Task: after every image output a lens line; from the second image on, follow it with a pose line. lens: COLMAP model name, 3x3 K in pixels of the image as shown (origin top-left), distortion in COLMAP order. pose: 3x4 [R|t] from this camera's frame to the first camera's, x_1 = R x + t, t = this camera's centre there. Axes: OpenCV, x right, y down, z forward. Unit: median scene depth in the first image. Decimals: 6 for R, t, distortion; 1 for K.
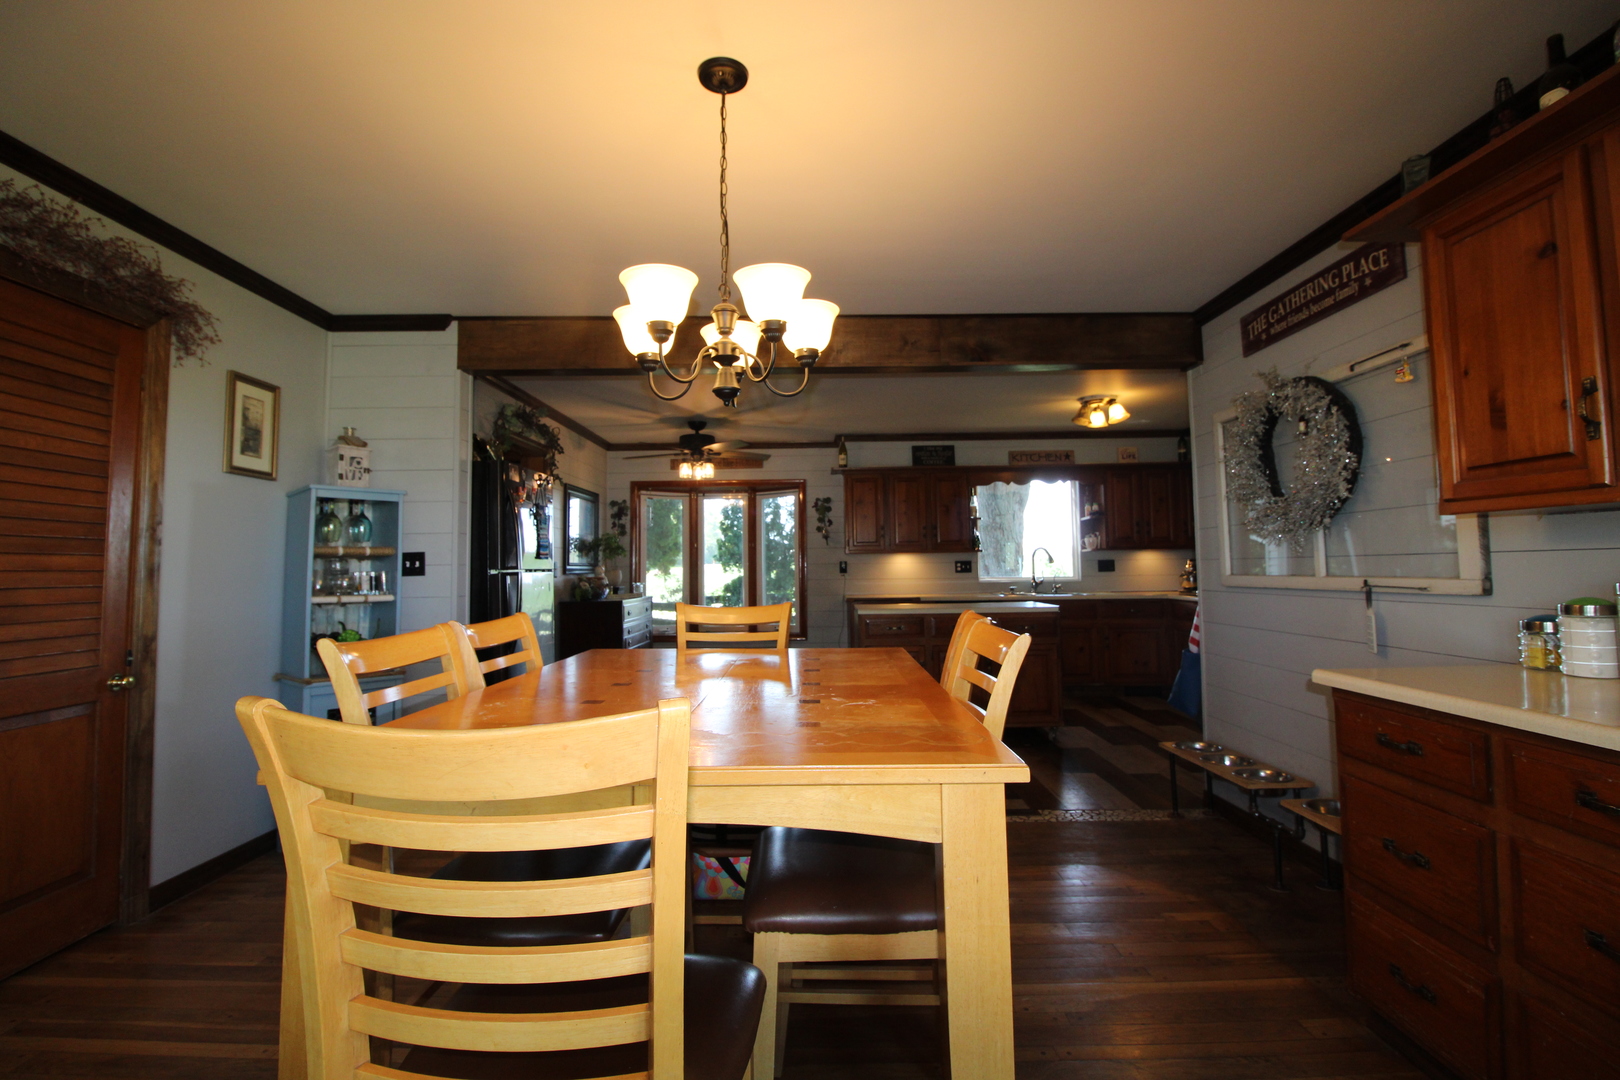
lens RADIAL K [[749.4, 0, 809.6], [0, 749.4, 512.5], [0, 0, 1]] dist [-0.001241, -0.000209]
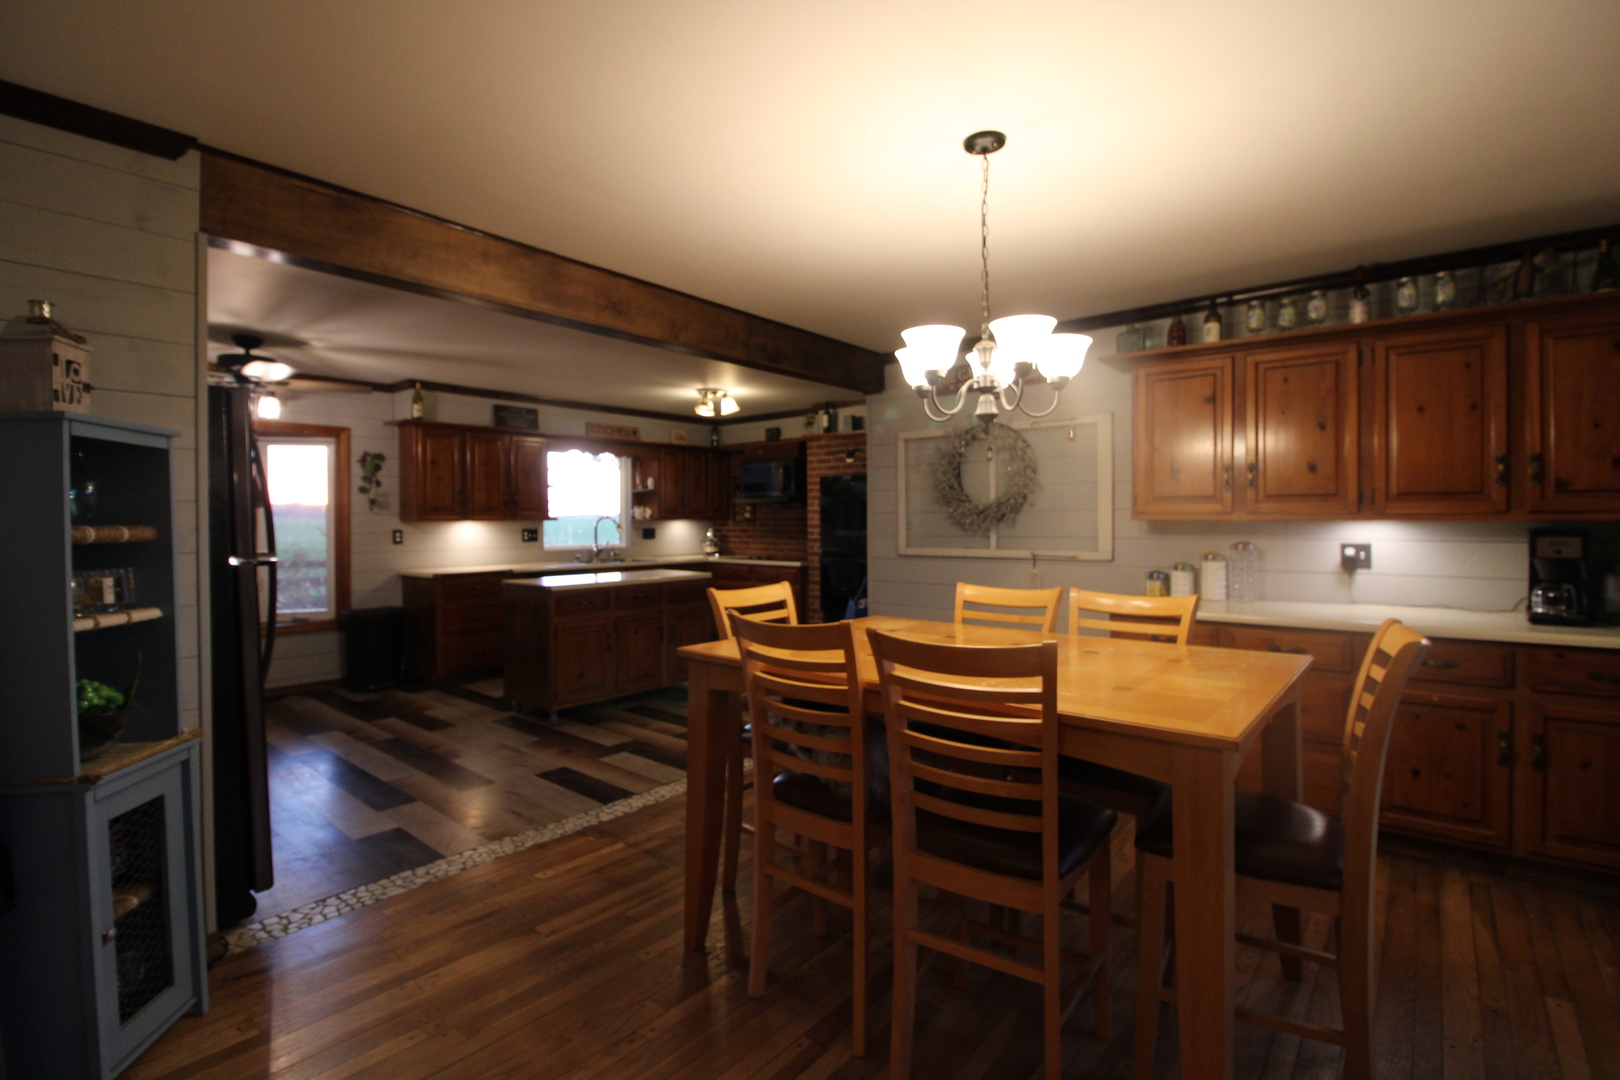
lens RADIAL K [[749.4, 0, 809.6], [0, 749.4, 512.5], [0, 0, 1]] dist [-0.001241, -0.000209]
pose [[0.644223, 0.017365, 0.764640, -0.604222], [-0.059628, 0.997840, 0.027577, -0.010089], [-0.762509, -0.063360, 0.643867, 0.210552]]
